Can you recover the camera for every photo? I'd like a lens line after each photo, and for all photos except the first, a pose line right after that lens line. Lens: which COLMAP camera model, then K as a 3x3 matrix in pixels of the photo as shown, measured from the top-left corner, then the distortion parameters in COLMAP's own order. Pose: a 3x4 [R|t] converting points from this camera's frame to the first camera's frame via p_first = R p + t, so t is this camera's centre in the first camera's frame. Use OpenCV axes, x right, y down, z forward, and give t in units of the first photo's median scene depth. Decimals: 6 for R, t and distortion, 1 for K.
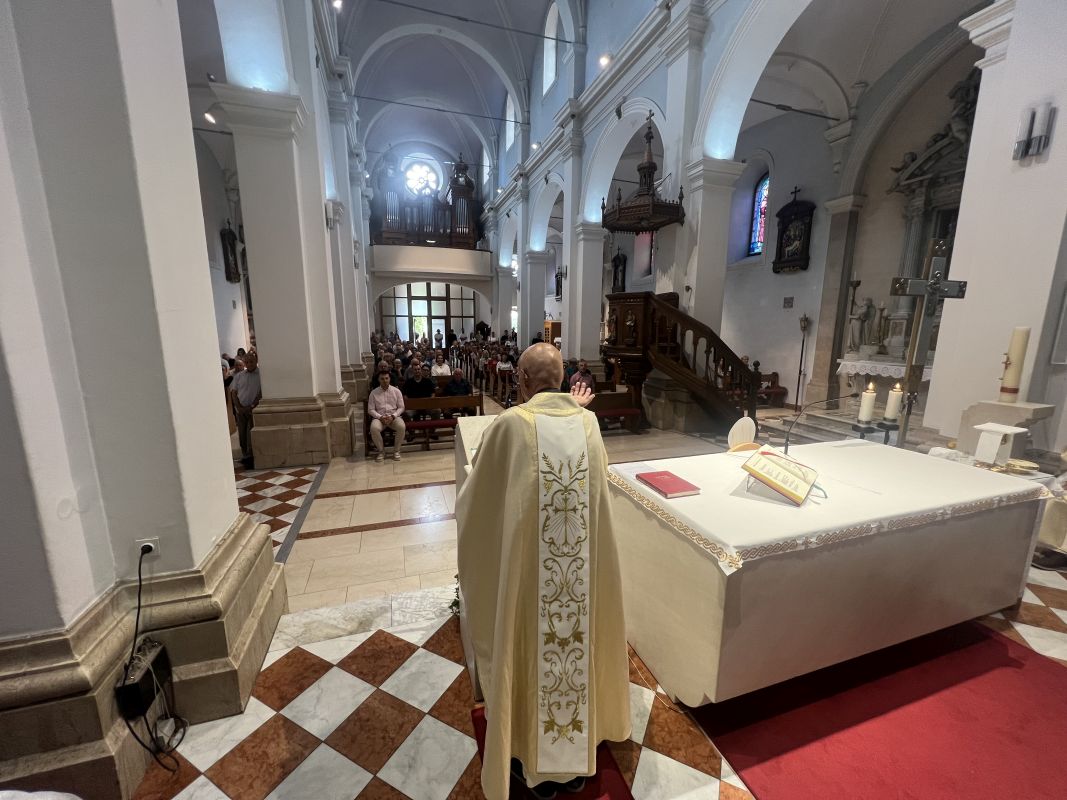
lens RADIAL K [[424.0, 0, 532.7], [0, 424.0, 401.5], [0, 0, 1]] dist [-0.001097, 0.000557]
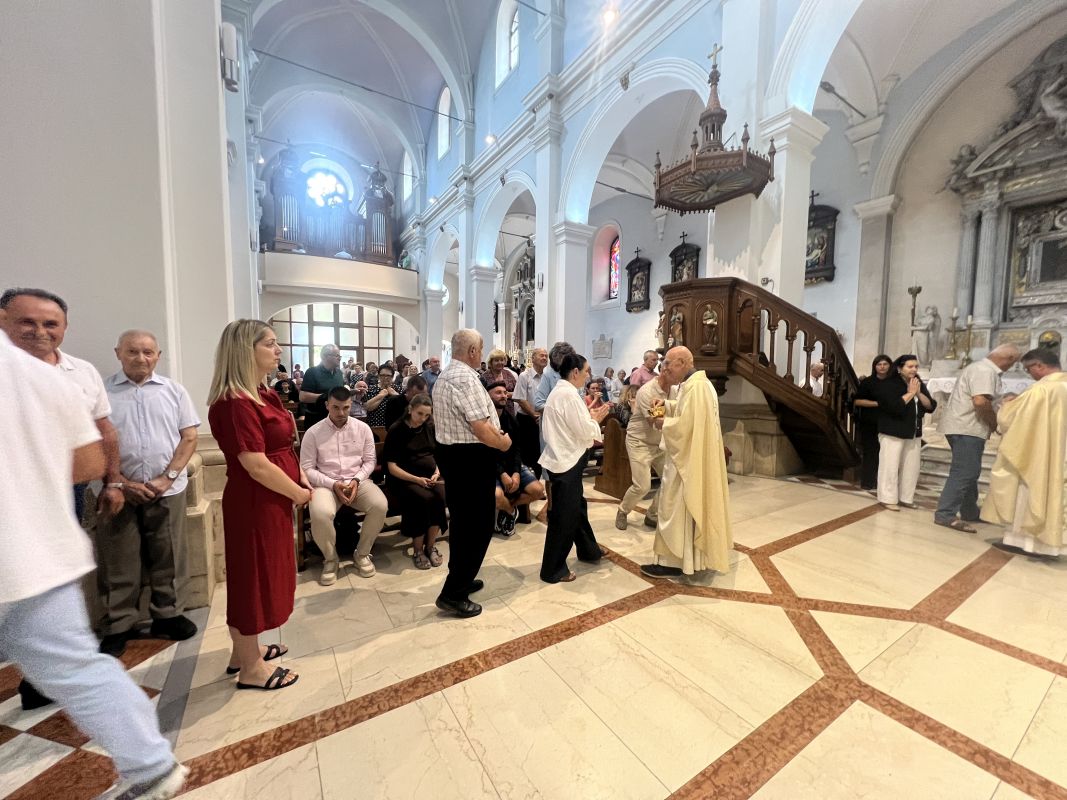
lens RADIAL K [[424.0, 0, 532.3], [0, 424.0, 399.9], [0, 0, 1]] dist [-0.001097, 0.000557]
pose [[0.971617, -0.013294, 0.236187, -0.189577], [0.038940, 0.993788, -0.104255, 0.001892], [-0.233334, 0.110493, 0.966099, 0.361234]]
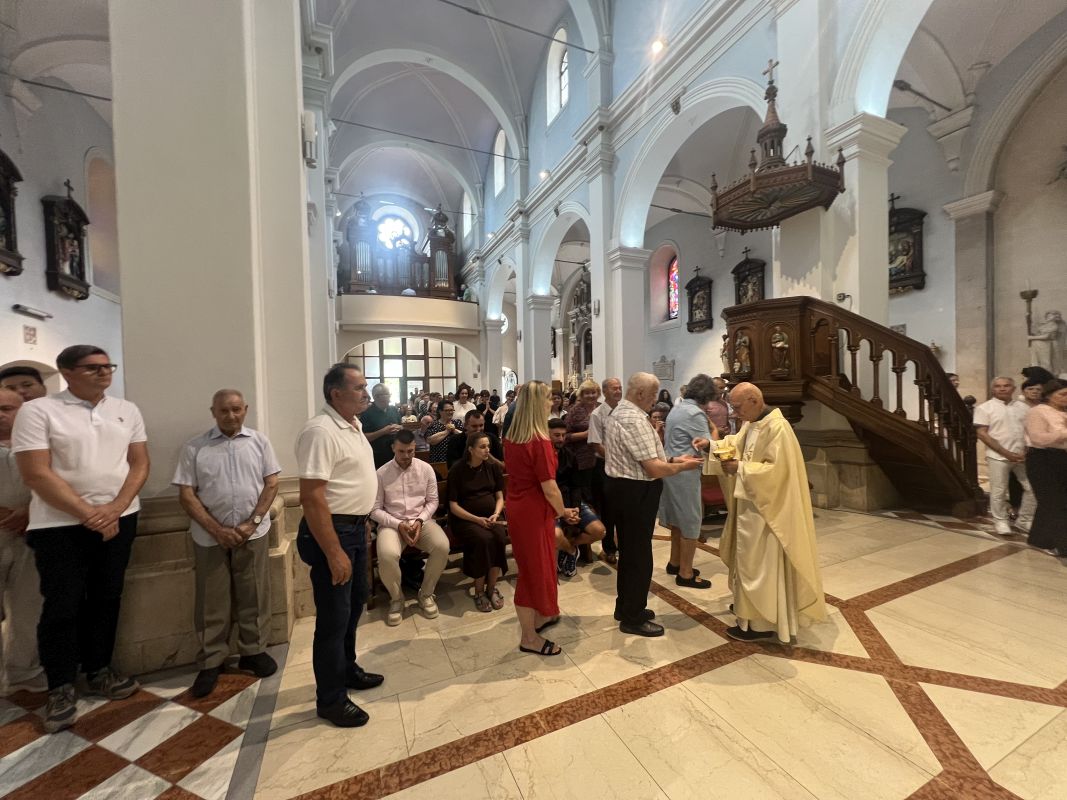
lens RADIAL K [[424.0, 0, 533.3], [0, 424.0, 399.8], [0, 0, 1]] dist [-0.001097, 0.000557]
pose [[0.994544, -0.030725, 0.099688, -0.185867], [0.046607, 0.985831, -0.161137, -0.013148], [-0.093325, 0.164904, 0.981885, 0.360239]]
